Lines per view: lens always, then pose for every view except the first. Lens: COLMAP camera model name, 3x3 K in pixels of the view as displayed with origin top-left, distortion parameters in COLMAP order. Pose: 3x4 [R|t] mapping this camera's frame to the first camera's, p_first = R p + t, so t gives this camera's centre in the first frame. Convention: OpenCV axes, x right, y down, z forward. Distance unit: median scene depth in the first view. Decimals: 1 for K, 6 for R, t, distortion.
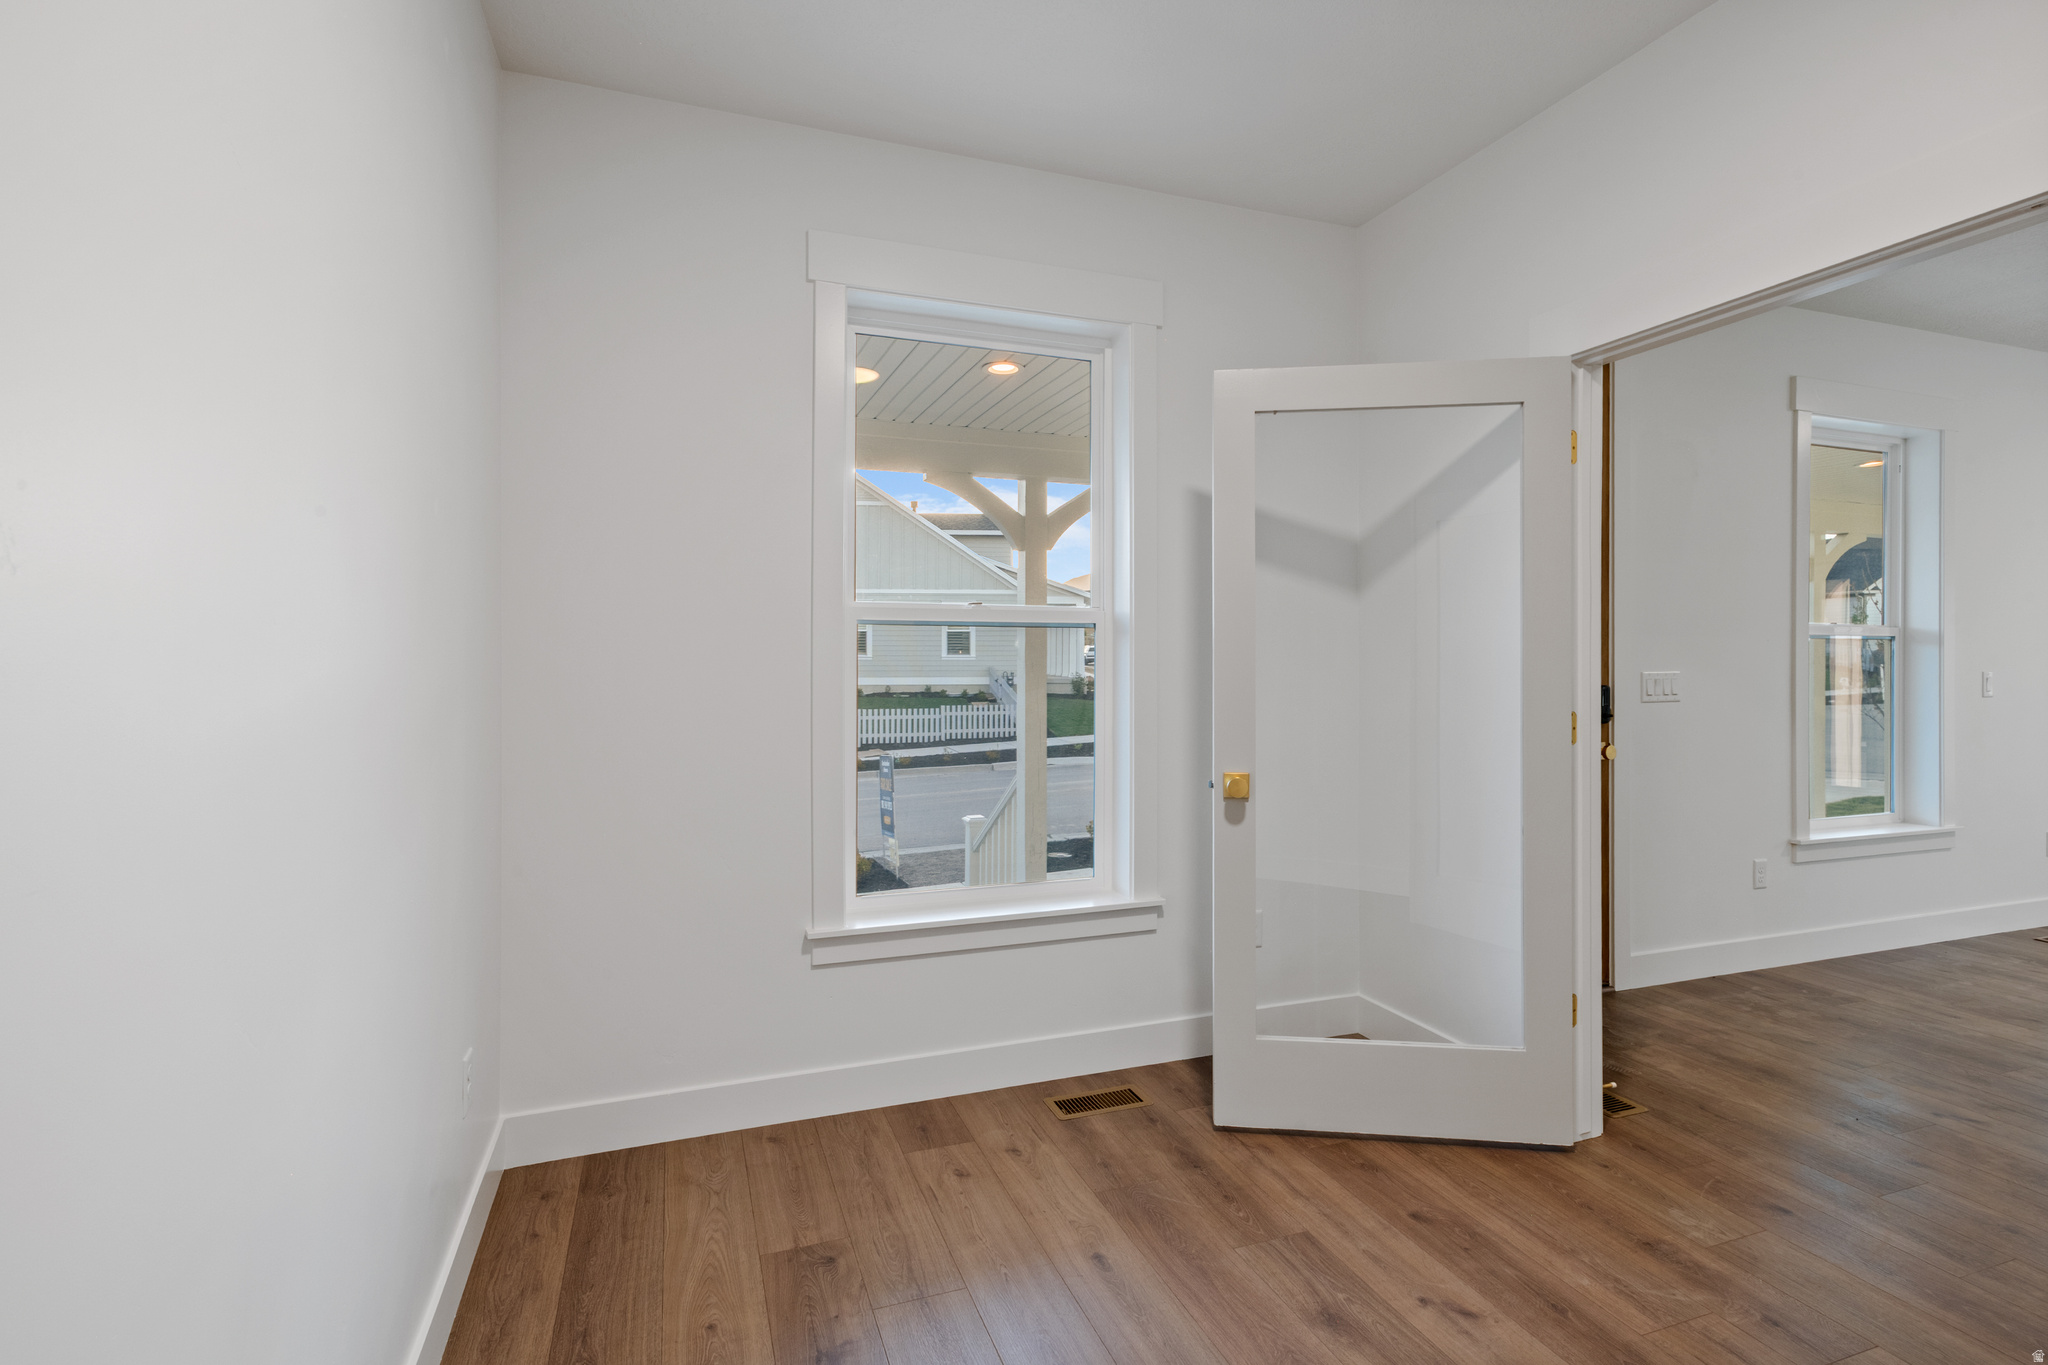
lens RADIAL K [[977.8, 0, 1032.3], [0, 977.8, 665.2], [0, 0, 1]] dist [0.003517, 0.001063]
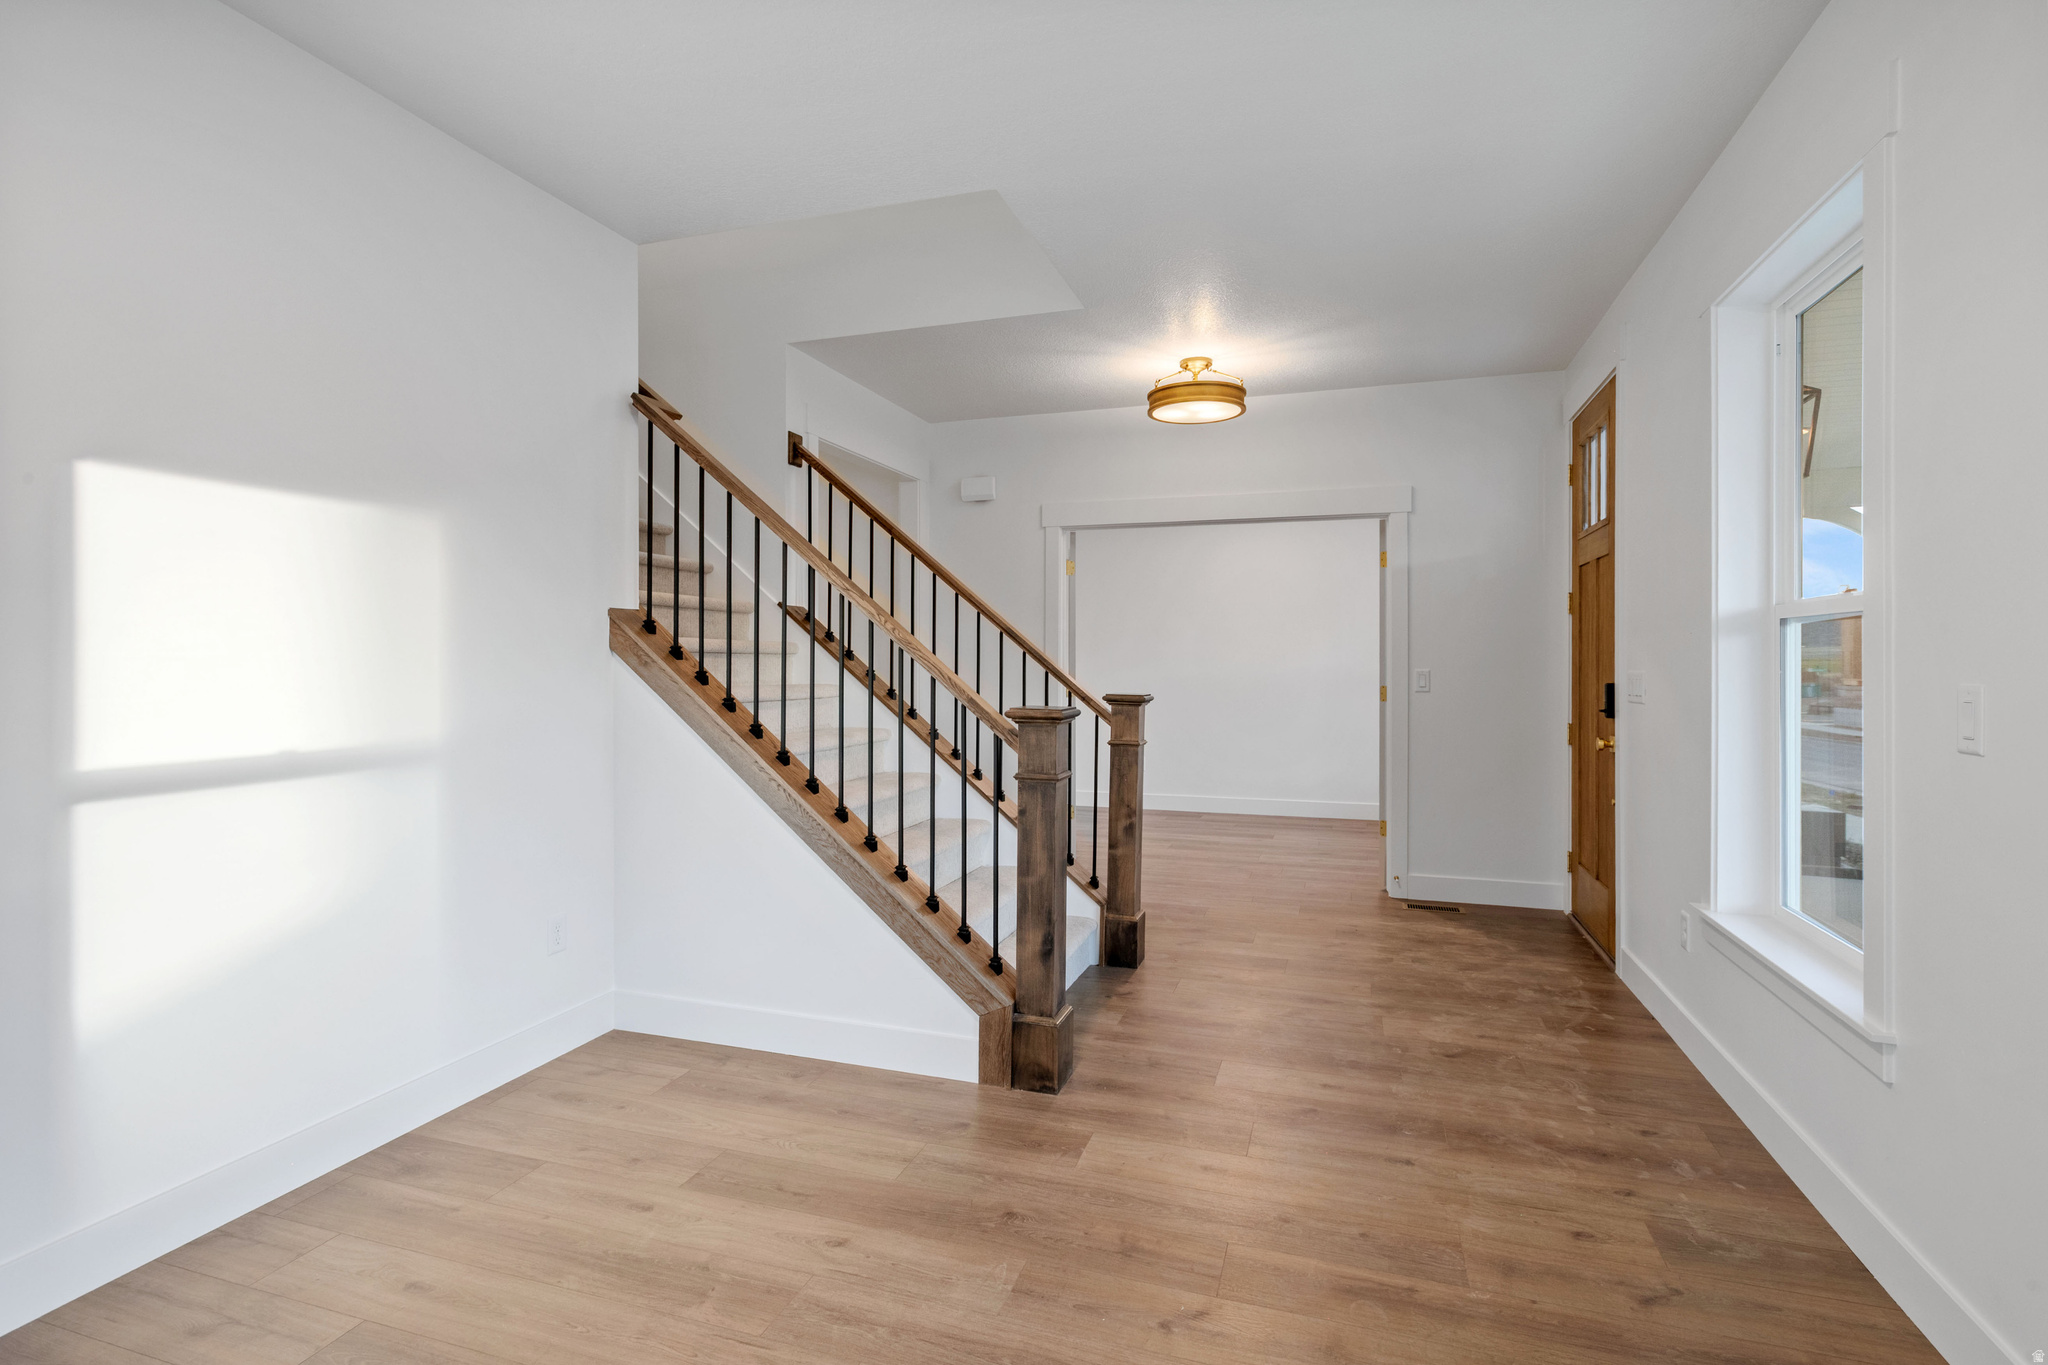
lens RADIAL K [[977.8, 0, 1032.3], [0, 977.8, 665.2], [0, 0, 1]] dist [0.003517, 0.001063]
pose [[-0.620803, 0.002486, -0.783963, 1.659610], [-0.002760, 0.999982, 0.005357, -0.002097], [0.783962, 0.005489, -0.620784, 1.062167]]
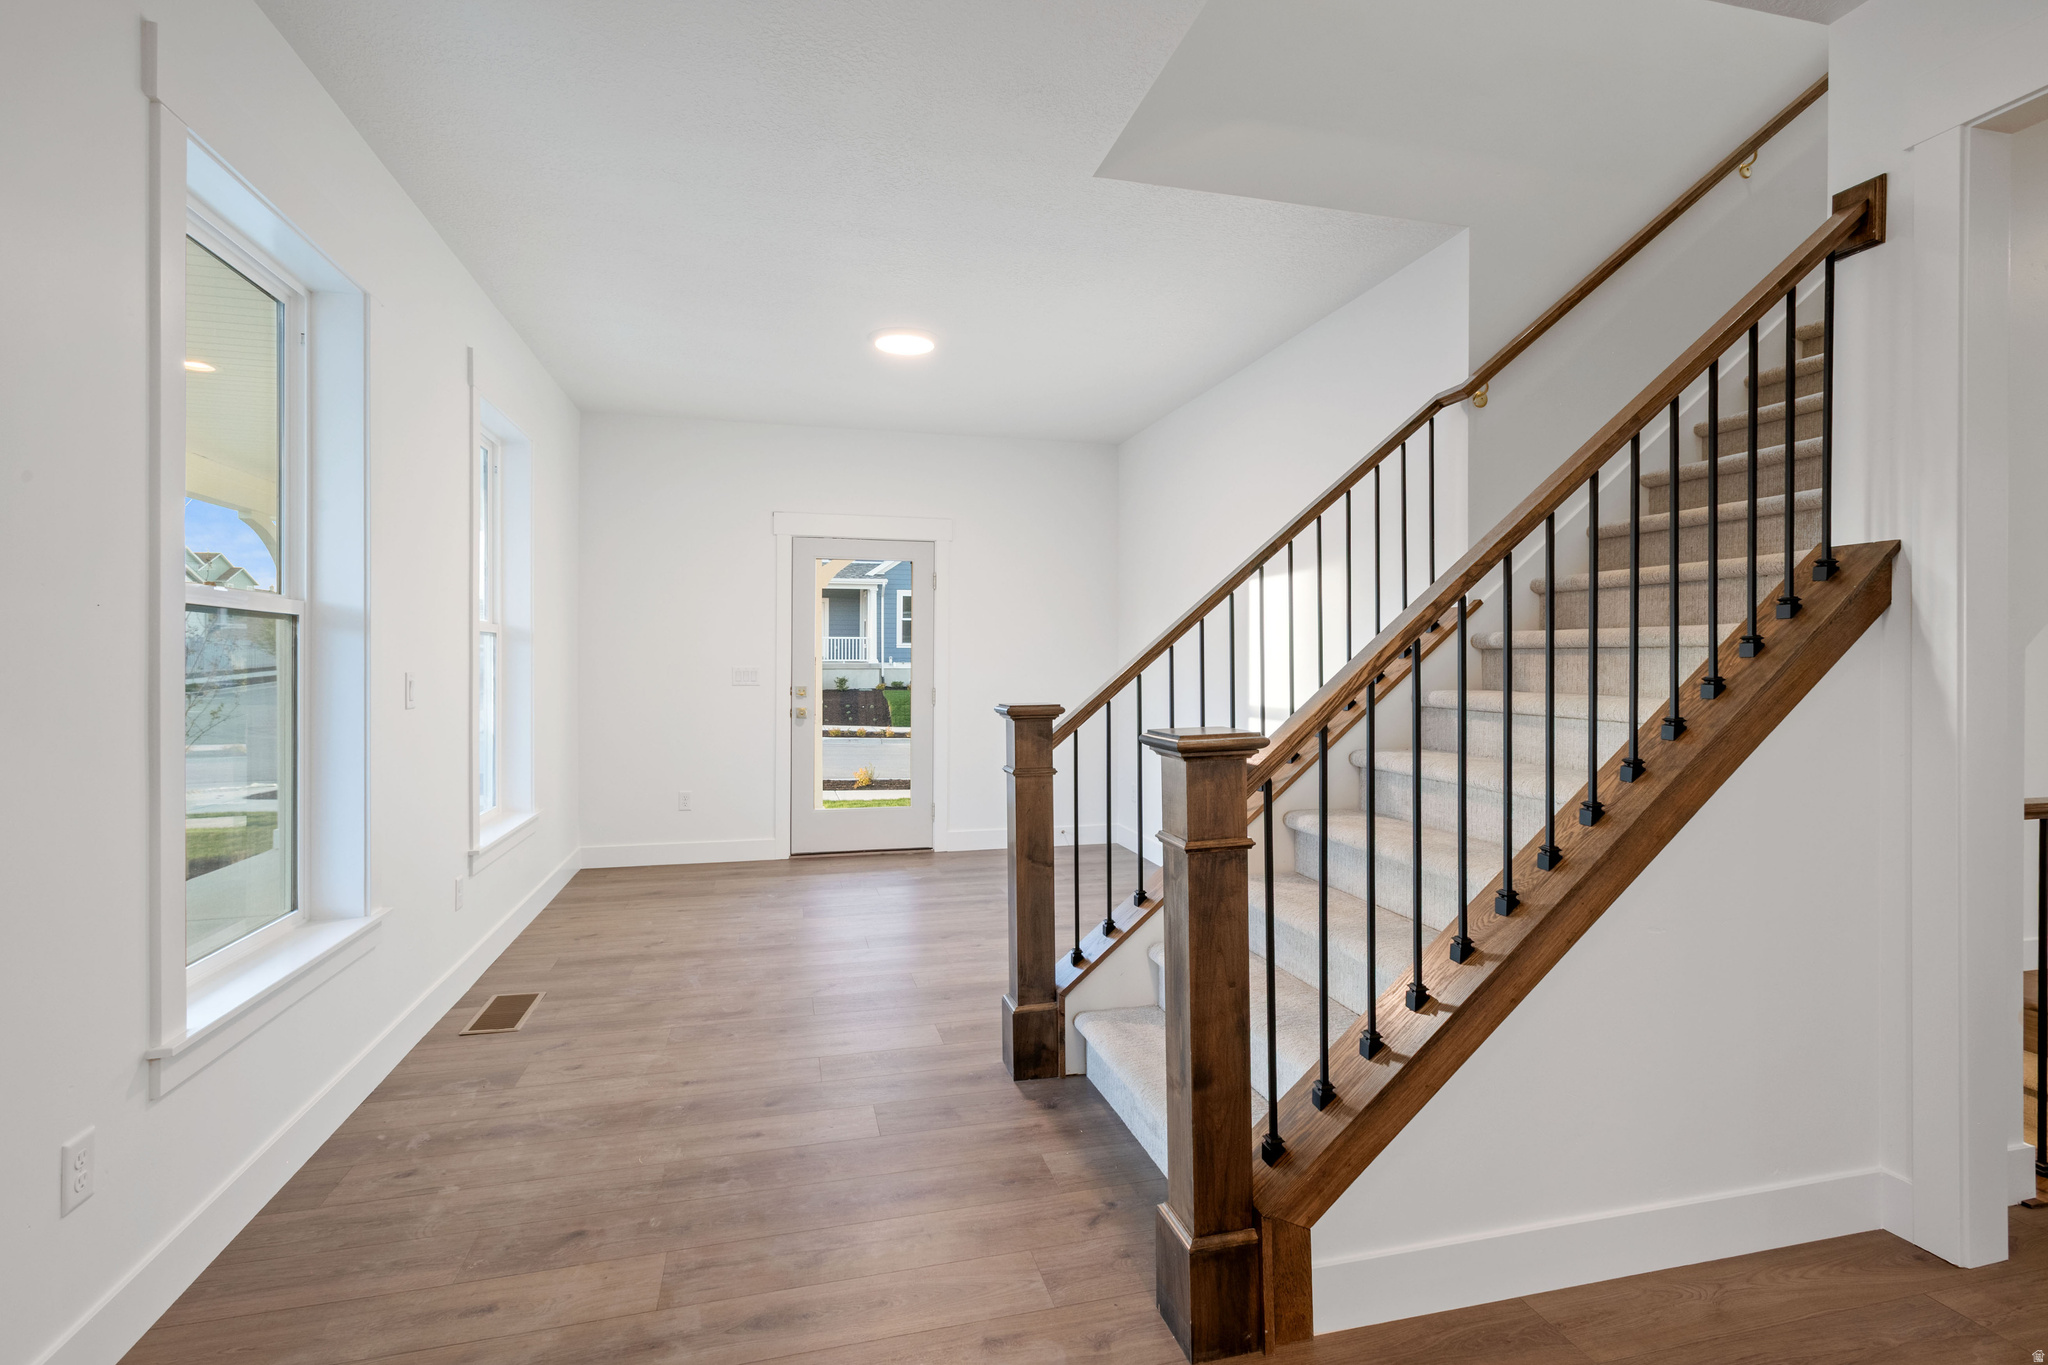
lens RADIAL K [[977.8, 0, 1032.3], [0, 977.8, 665.2], [0, 0, 1]] dist [0.003517, 0.001063]
pose [[0.097379, 0.001056, 0.995247, 0.365798], [0.002972, 0.999995, -0.001352, 0.003601], [-0.995243, 0.003090, 0.097375, 0.552947]]
